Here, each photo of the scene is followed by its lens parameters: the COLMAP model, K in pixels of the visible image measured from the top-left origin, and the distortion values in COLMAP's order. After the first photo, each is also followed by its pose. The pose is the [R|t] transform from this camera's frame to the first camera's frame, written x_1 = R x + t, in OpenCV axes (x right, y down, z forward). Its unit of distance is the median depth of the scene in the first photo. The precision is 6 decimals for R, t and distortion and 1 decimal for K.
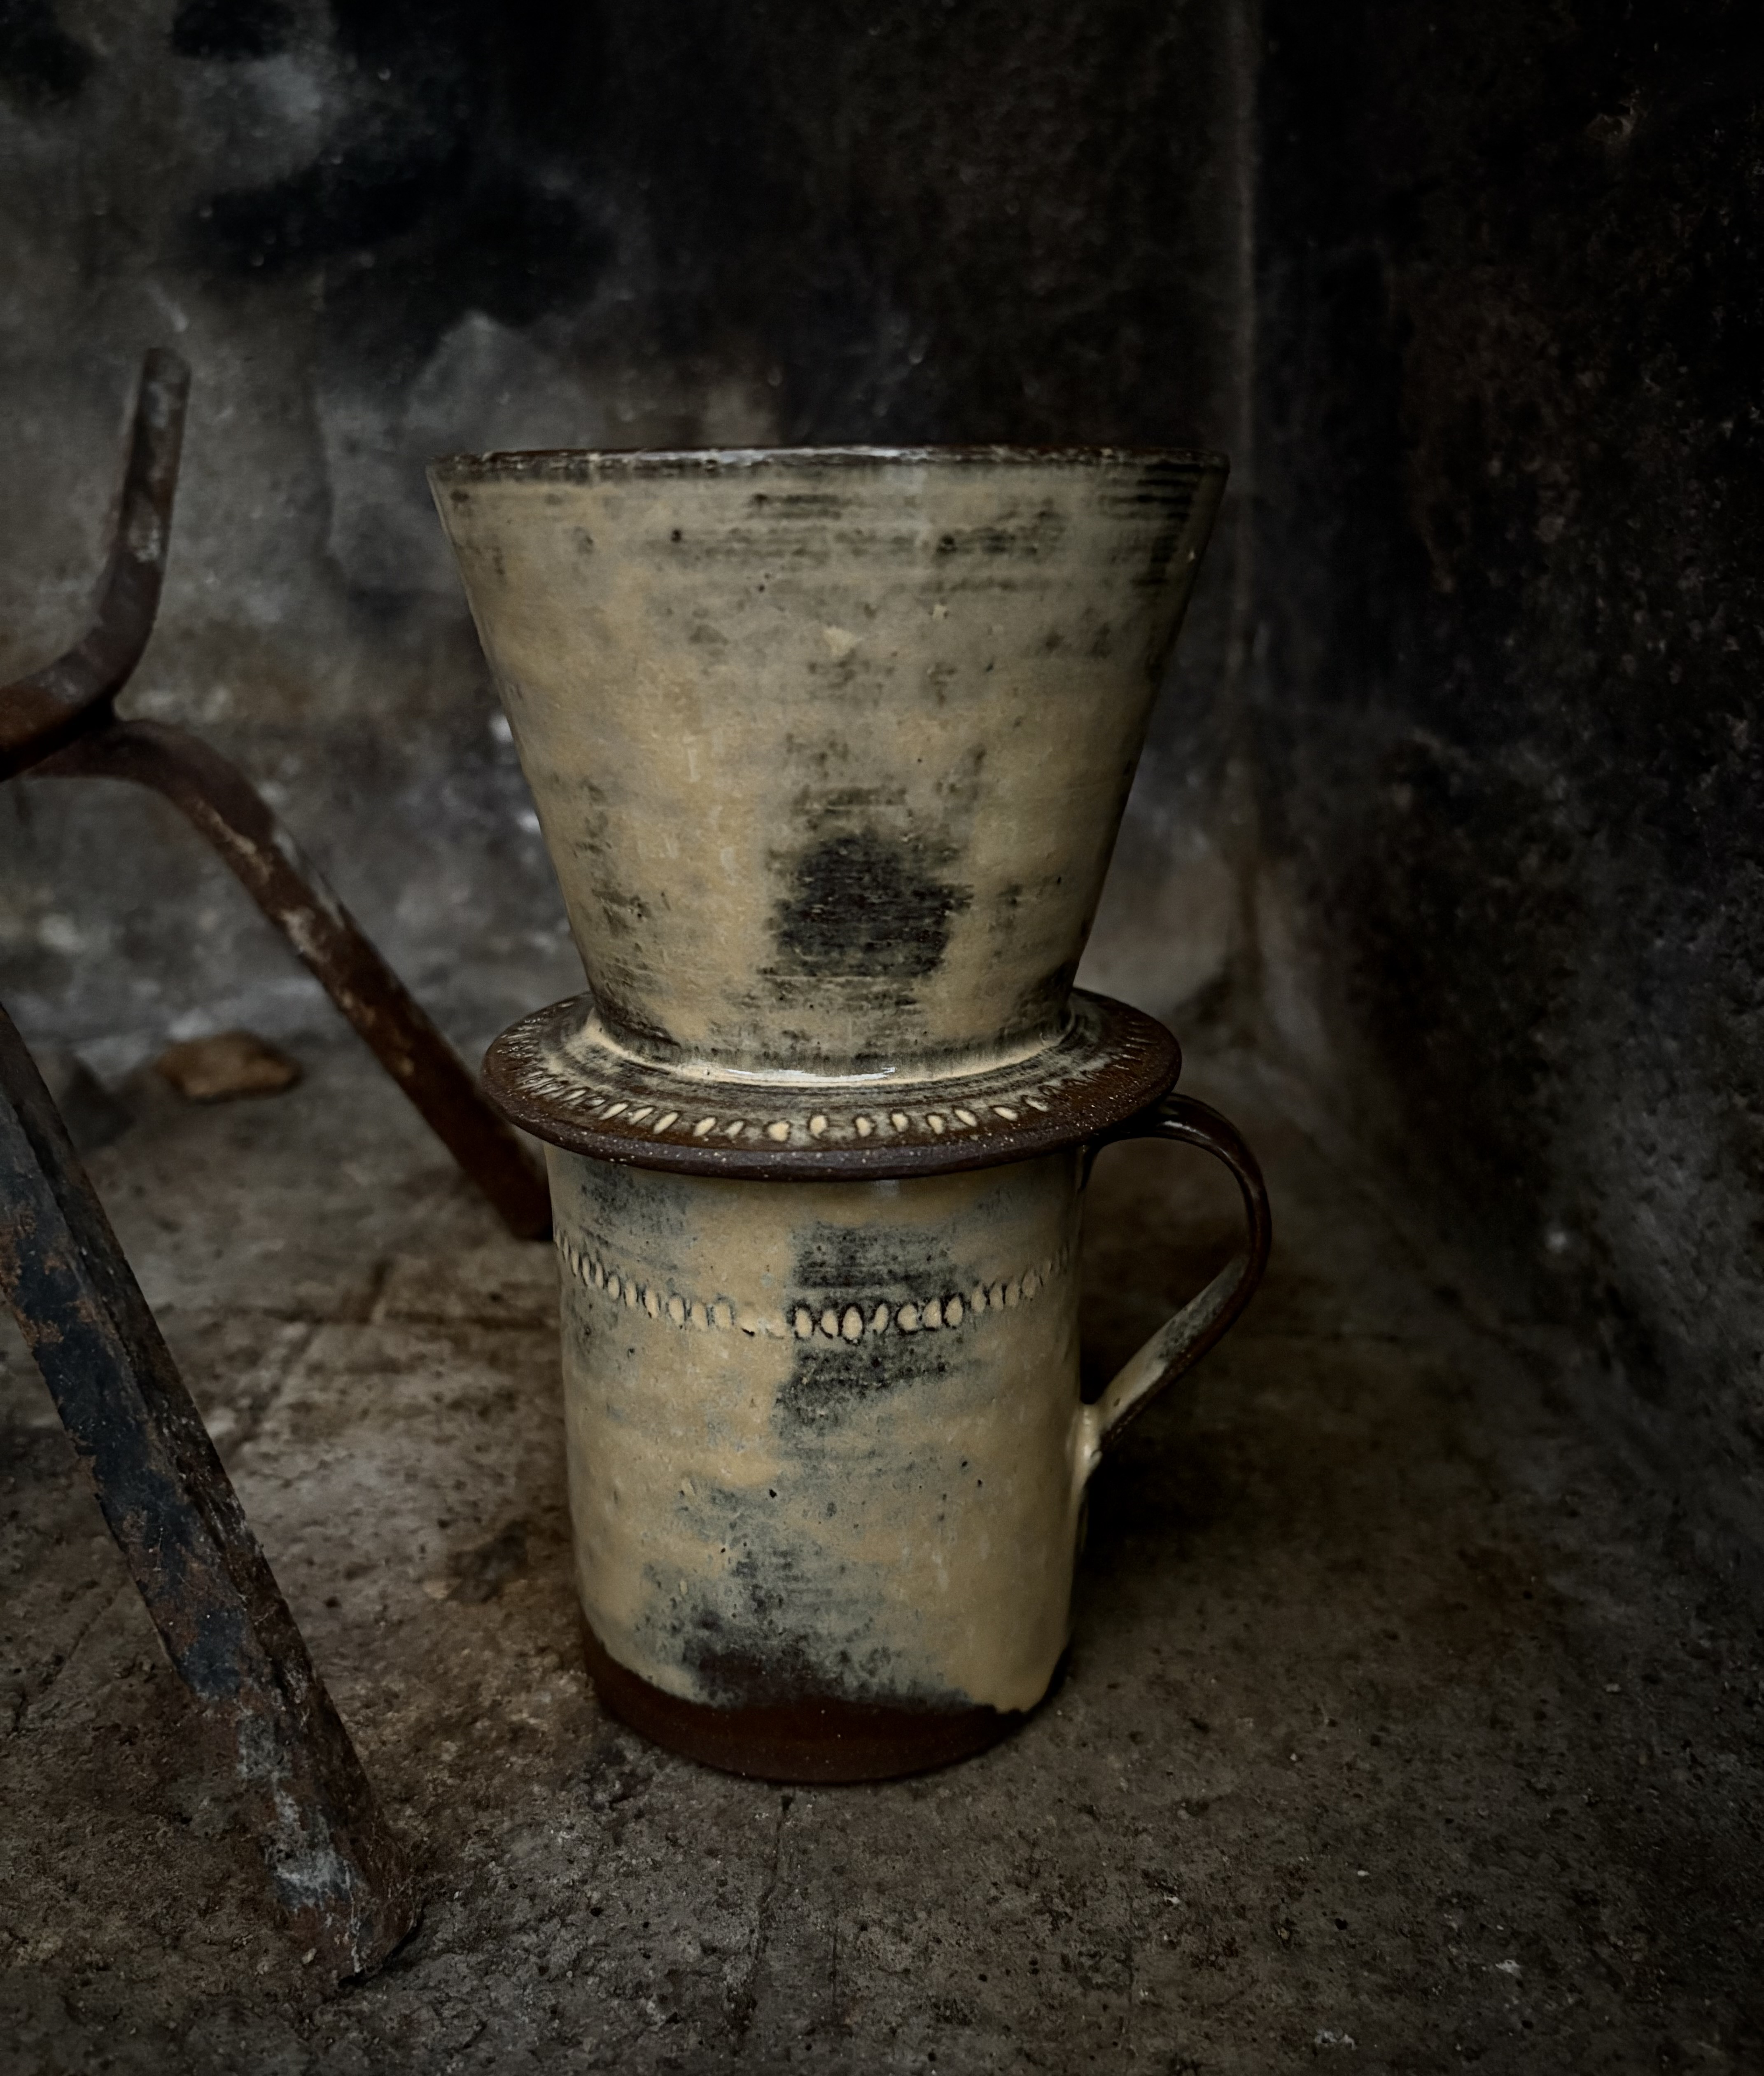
lens RADIAL K [[1906.5, 0, 883.0], [0, 1906.5, 1058.3], [0, 0, 1]] dist [-0.044046, 0.098339]
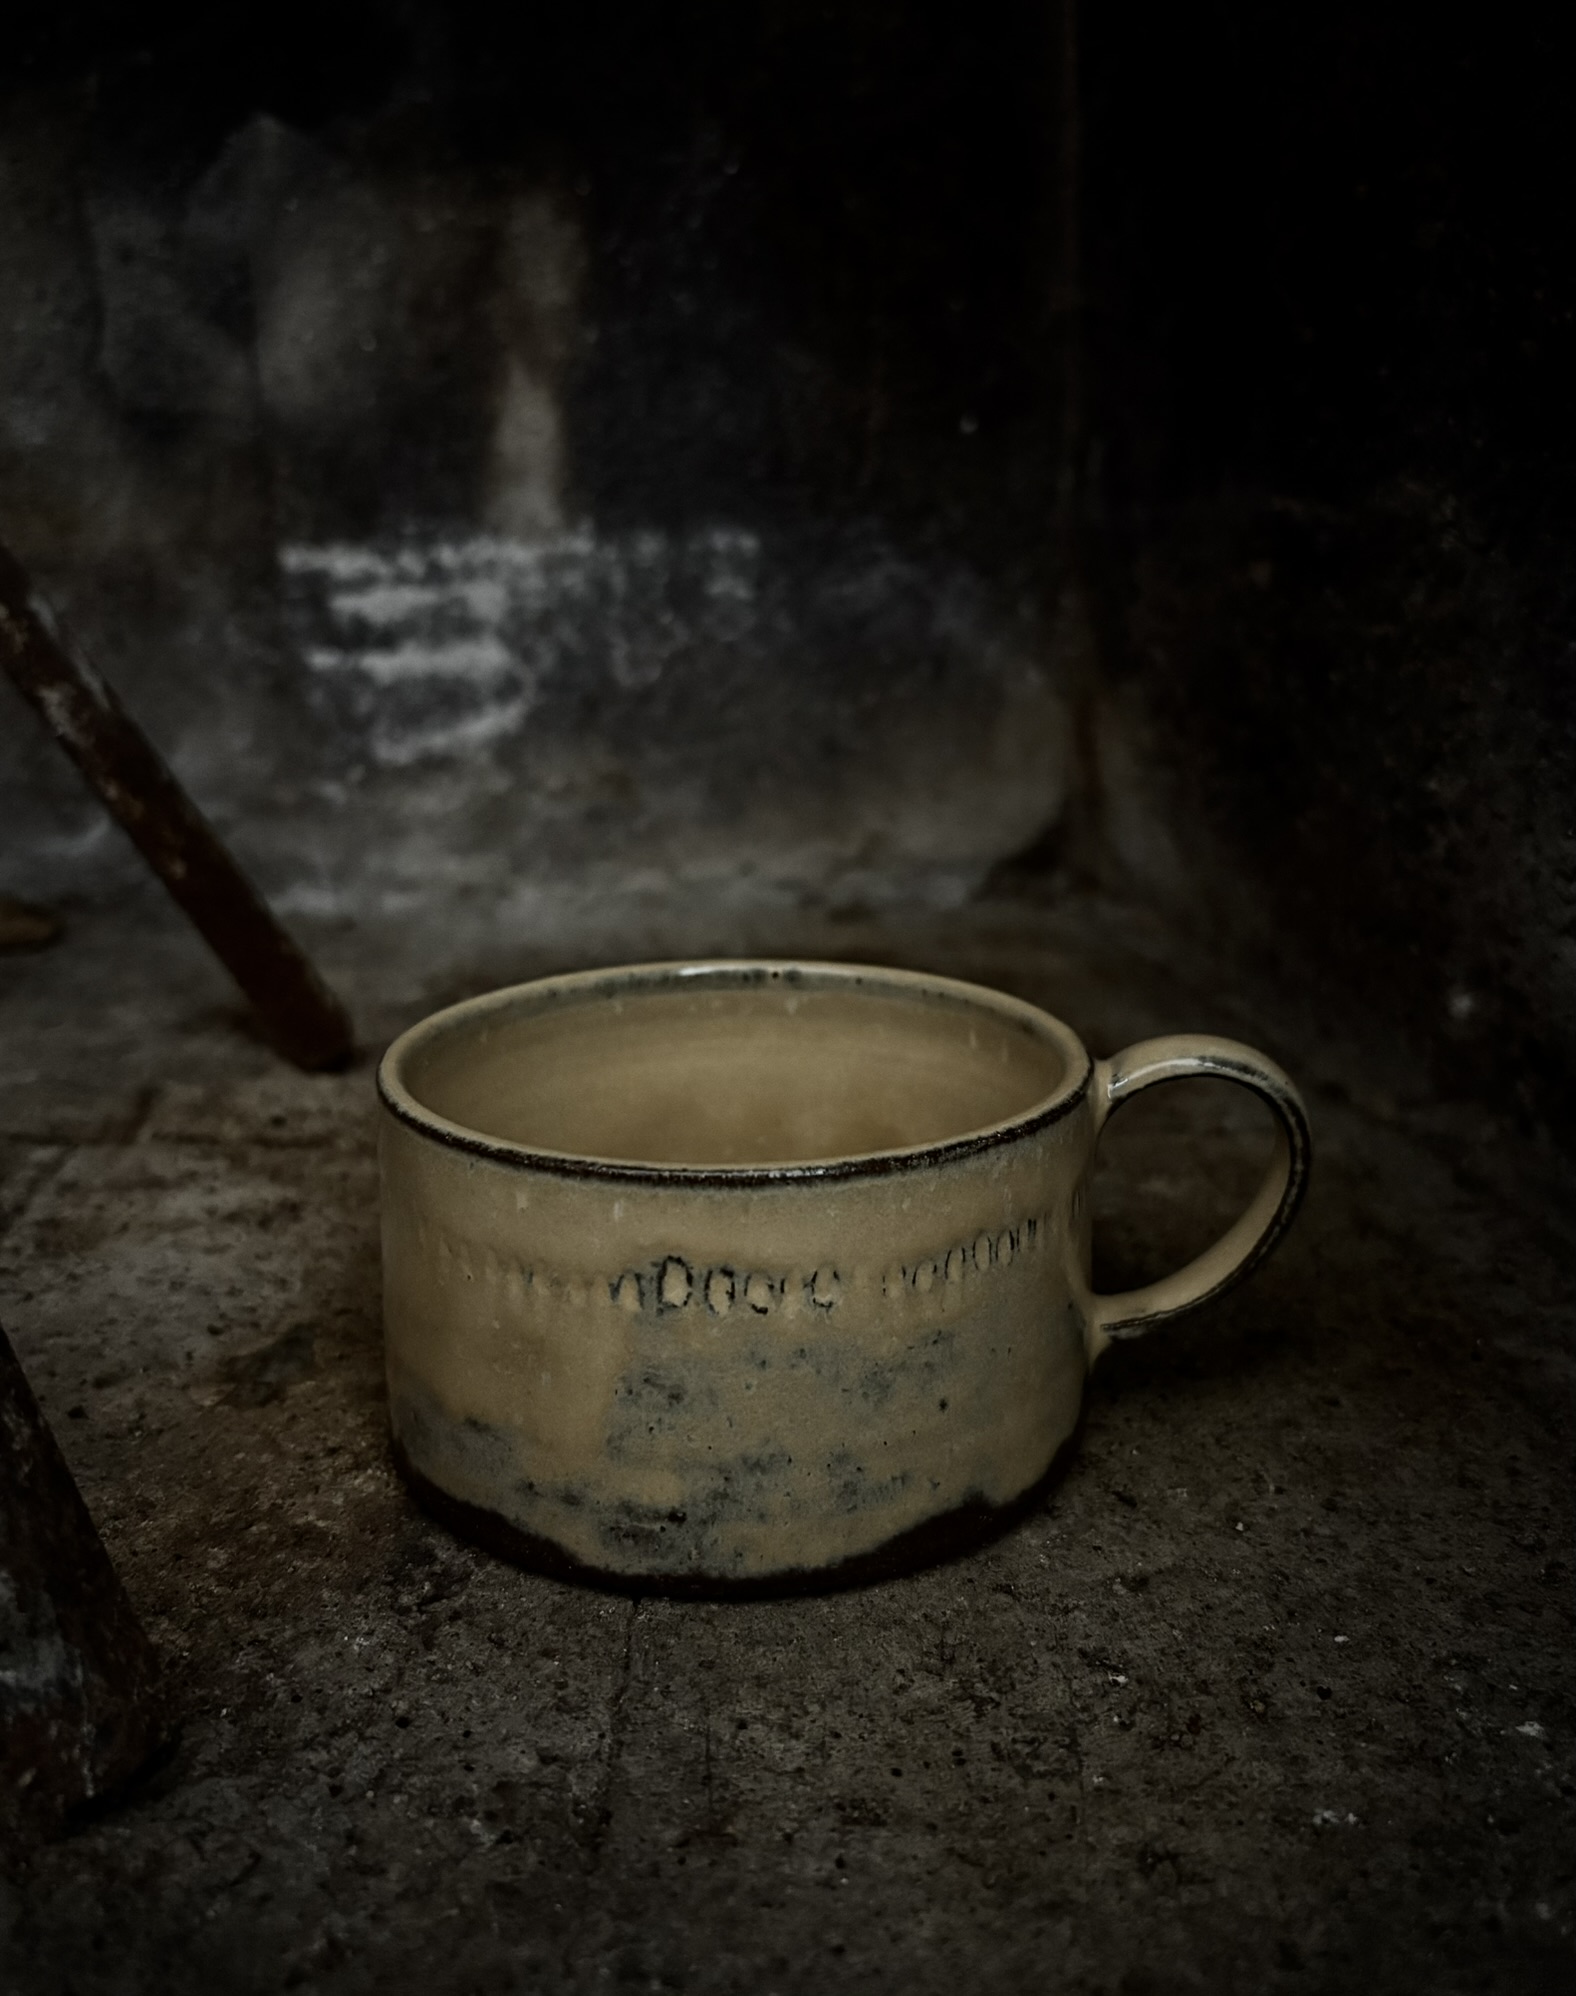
lens RADIAL K [[1891.8, 0, 818.9], [0, 1891.8, 919.8], [0, 0, 1]] dist [-0.075167, 0.106760]
pose [[0.996975, -0.011534, 0.076867, -0.031799], [0.017116, 0.997232, -0.072353, 0.162340], [-0.075820, 0.073450, 0.994413, 0.172701]]
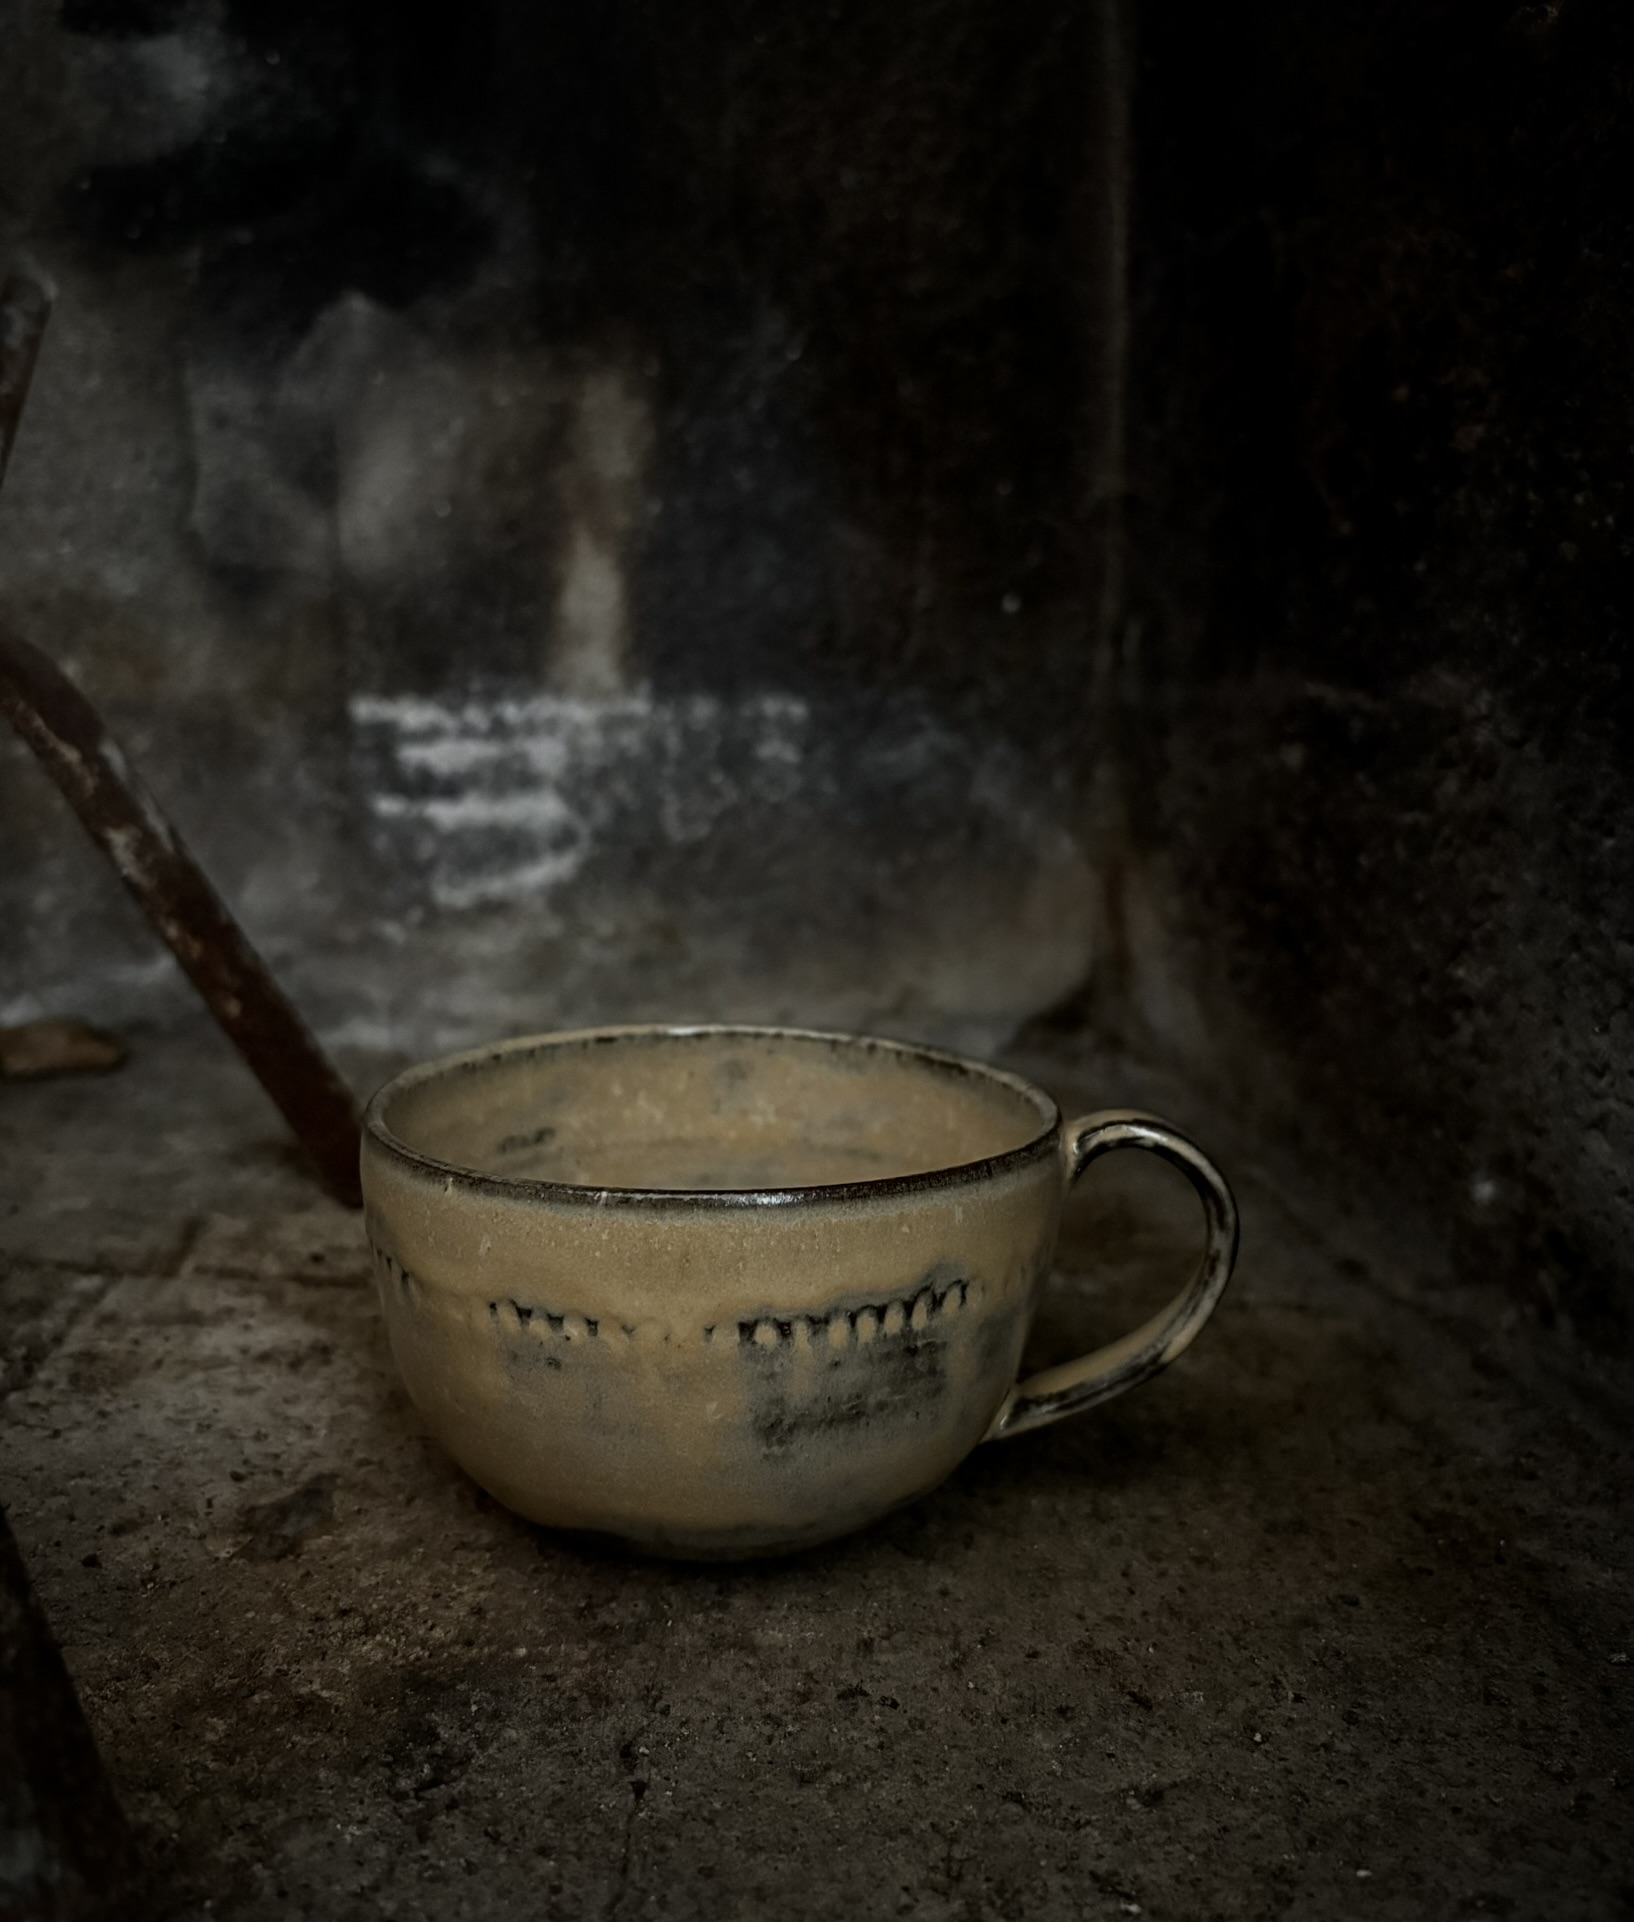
lens RADIAL K [[1765.2, 0, 817.9], [0, 1765.2, 979.8], [0, 0, 1]] dist [-0.044046, 0.098339]
pose [[0.998157, 0.025638, 0.055001, -0.025356], [-0.019375, 0.993574, -0.111511, 0.134898], [-0.057506, 0.110240, 0.992240, 0.225597]]
